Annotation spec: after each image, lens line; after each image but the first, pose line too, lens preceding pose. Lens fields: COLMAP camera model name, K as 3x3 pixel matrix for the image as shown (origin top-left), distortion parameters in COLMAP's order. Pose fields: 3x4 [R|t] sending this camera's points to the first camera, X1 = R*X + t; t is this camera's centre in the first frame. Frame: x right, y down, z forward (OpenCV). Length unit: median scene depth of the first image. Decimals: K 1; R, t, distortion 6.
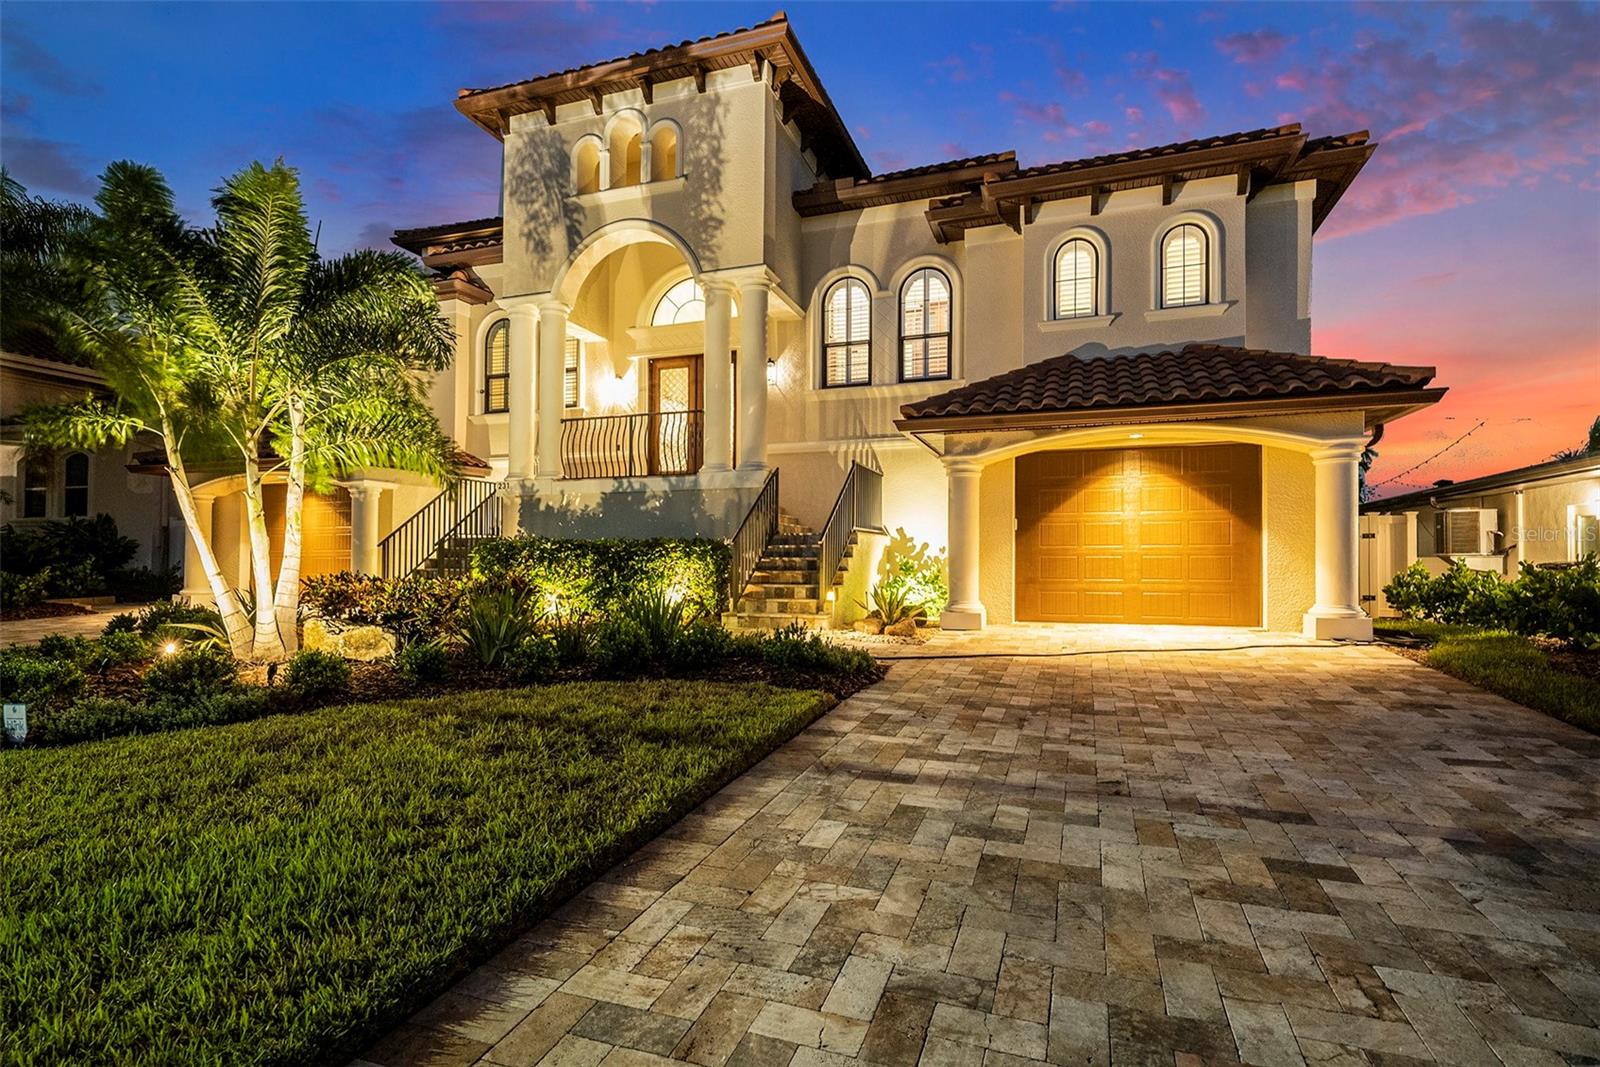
lens RADIAL K [[797.7, 0, 806.2], [0, 797.7, 540.8], [0, 0, 1]] dist [0.003793, 0.000192]
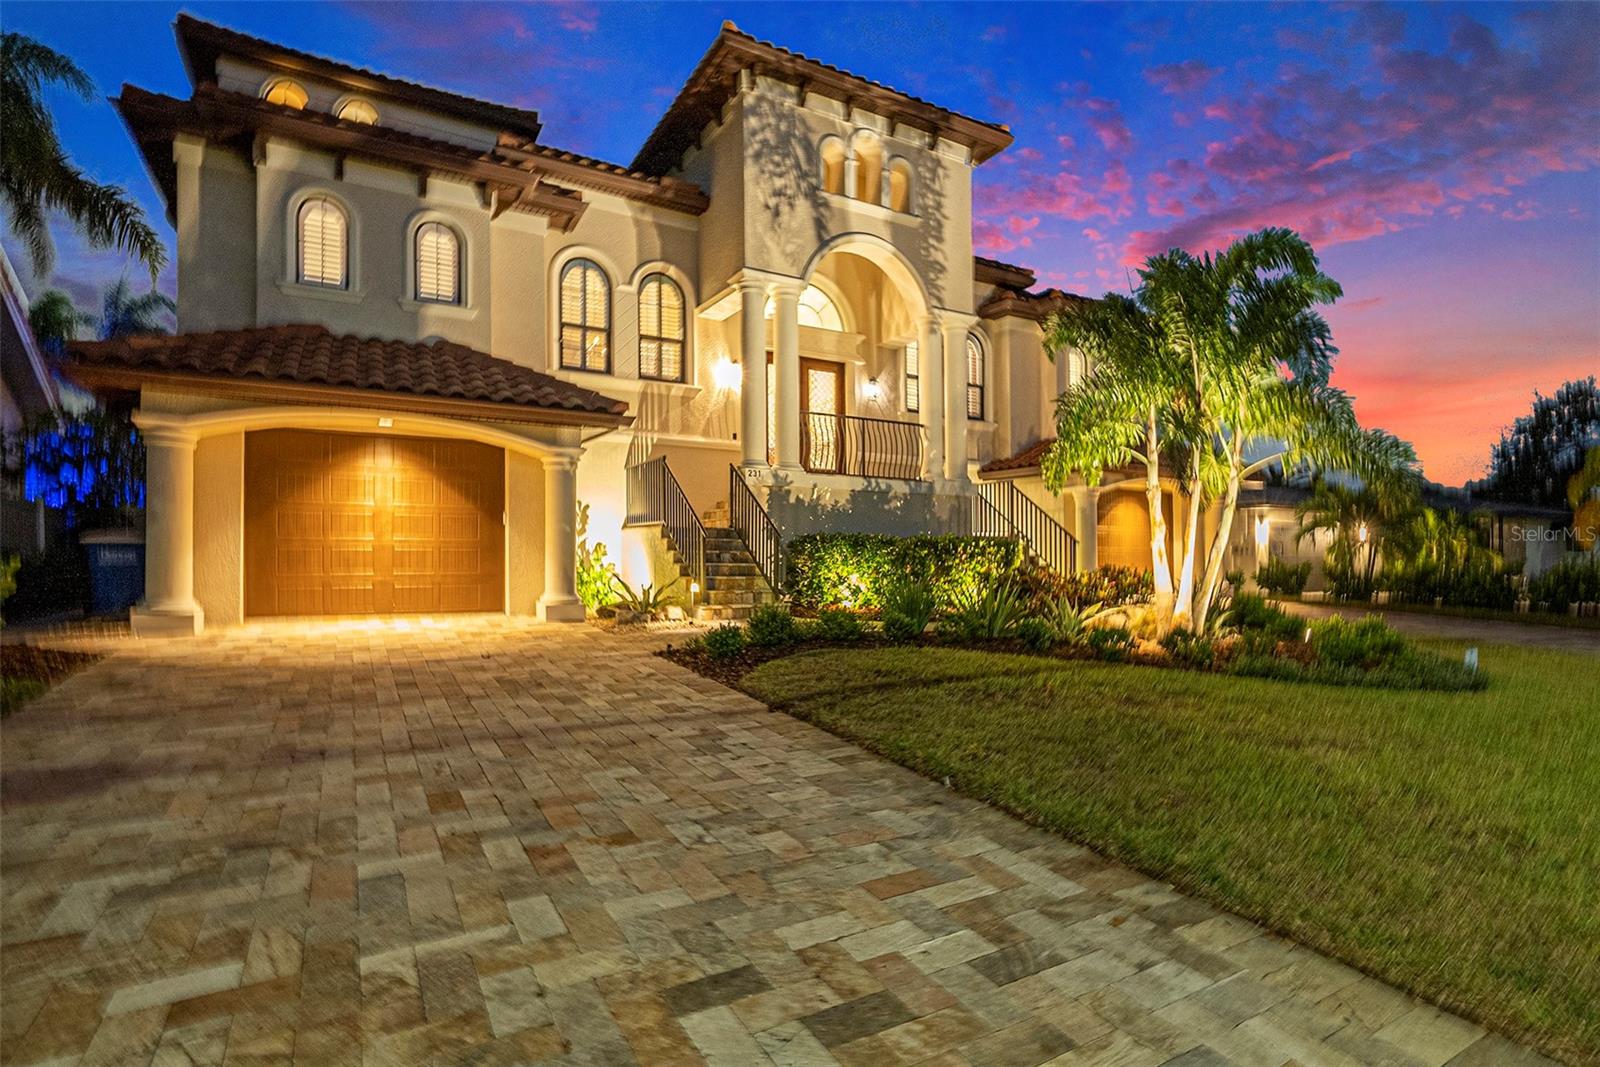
lens RADIAL K [[797.7, 0, 798.4], [0, 797.7, 534.9], [0, 0, 1]] dist [0.003793, 0.000192]
pose [[0.655908, 0.025594, 0.754407, -1.104314], [-0.026657, 0.999587, -0.010735, 0.011590], [-0.754370, -0.013070, 0.656320, 0.378302]]
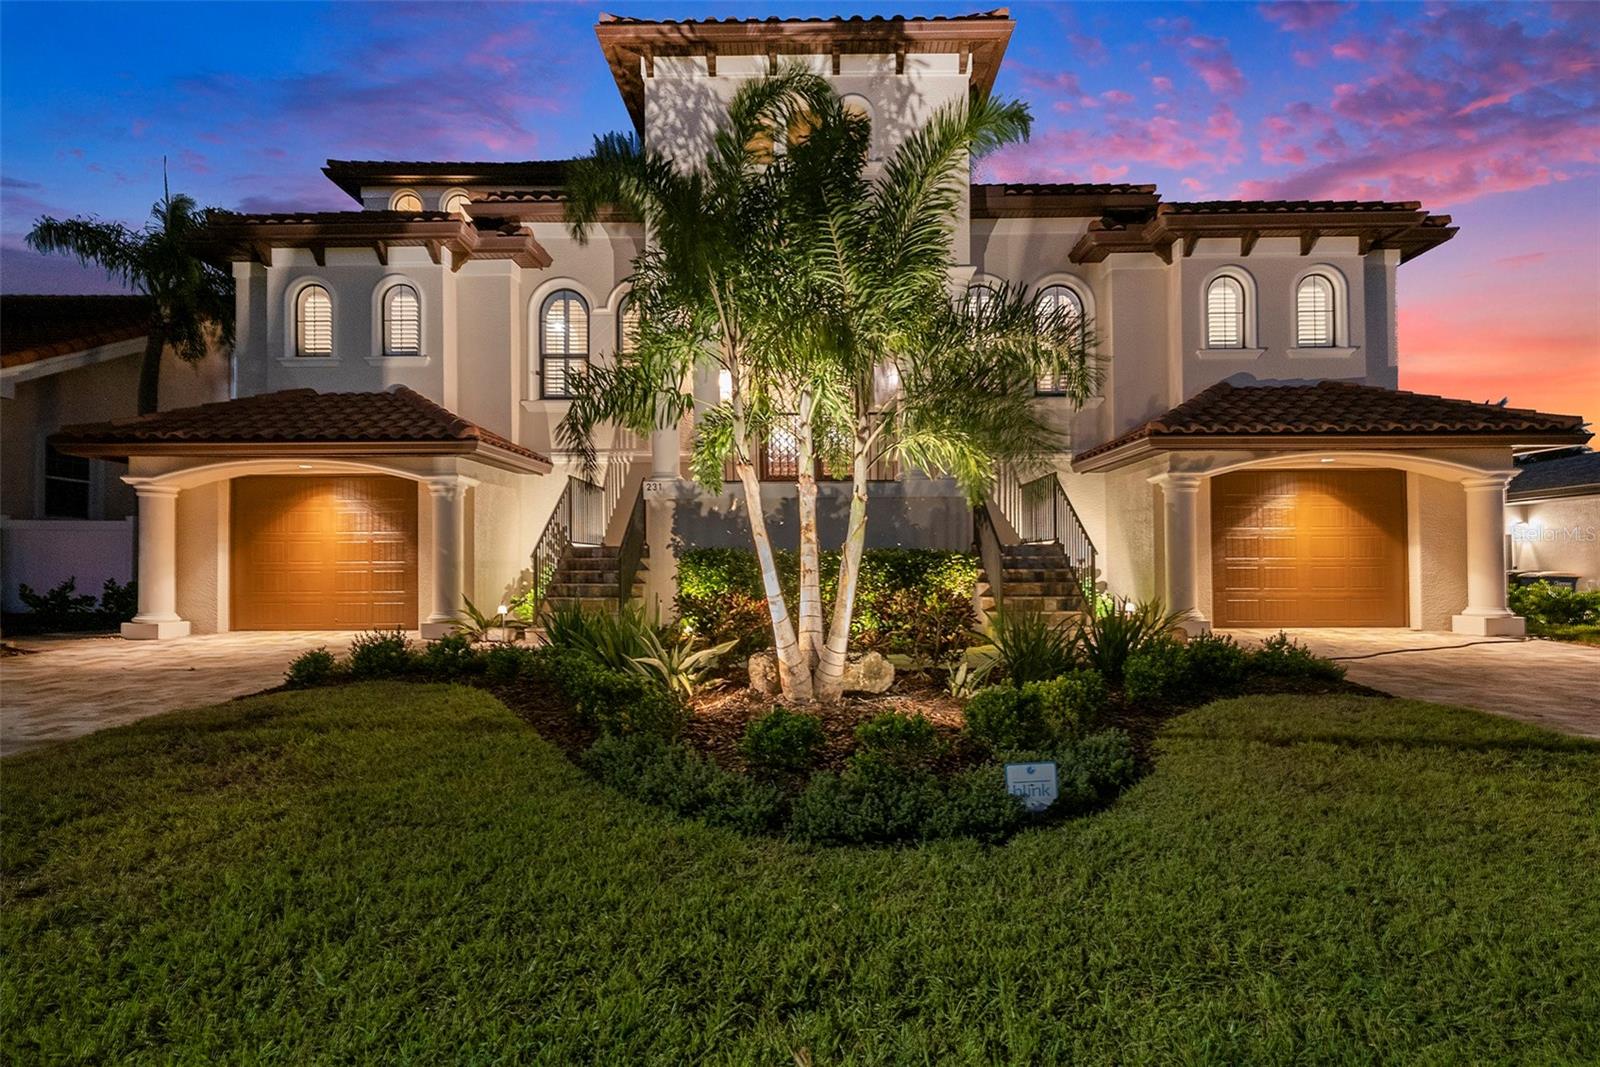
lens RADIAL K [[769.4, 0, 811.7], [0, 769.4, 547.9], [0, 0, 1]] dist [0.001432, 0.002784]
pose [[0.949173, 0.001438, 0.314752, -0.508864], [-0.004732, 0.999942, 0.009702, -0.012347], [-0.314720, -0.010698, 0.949124, 0.165335]]
